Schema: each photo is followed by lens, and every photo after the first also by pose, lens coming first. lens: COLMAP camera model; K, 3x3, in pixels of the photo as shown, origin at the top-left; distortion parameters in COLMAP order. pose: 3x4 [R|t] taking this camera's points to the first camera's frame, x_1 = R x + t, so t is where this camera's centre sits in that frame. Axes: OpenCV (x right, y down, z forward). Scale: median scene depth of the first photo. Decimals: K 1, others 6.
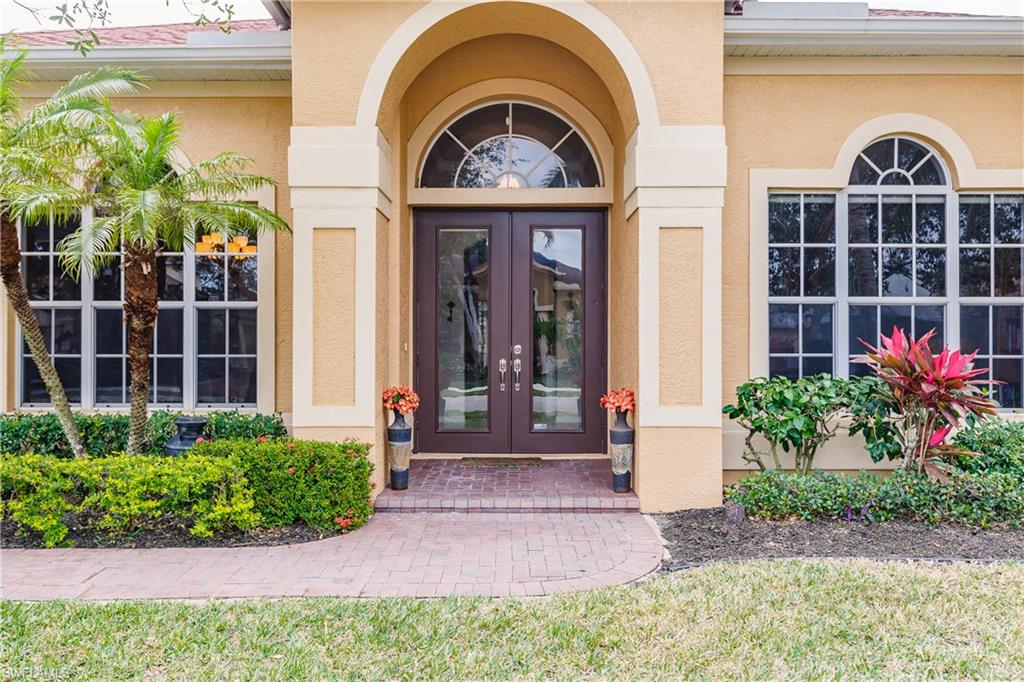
lens RADIAL K [[811.9, 0, 512.0], [0, 811.9, 341.0], [0, 0, 1]] dist [-0.002012, -0.000423]
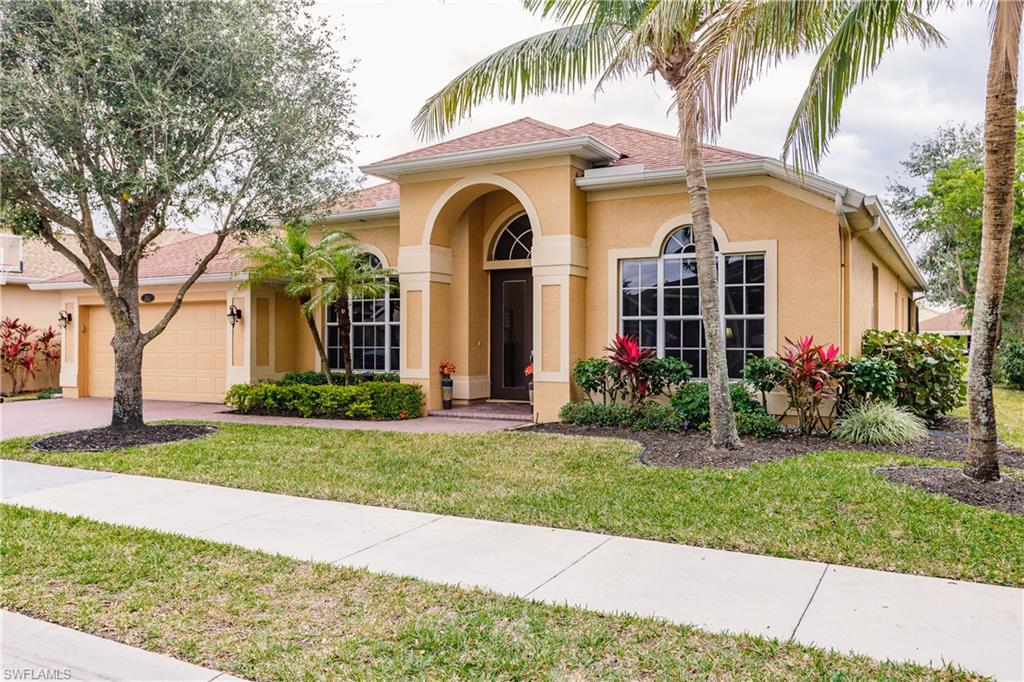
lens RADIAL K [[811.9, 0, 512.0], [0, 811.9, 341.0], [0, 0, 1]] dist [-0.002012, -0.000423]
pose [[0.869724, -0.000440, -0.493538, 1.139979], [0.001573, 0.999997, 0.001881, -0.002112], [0.493536, -0.002413, 0.869722, -0.842042]]
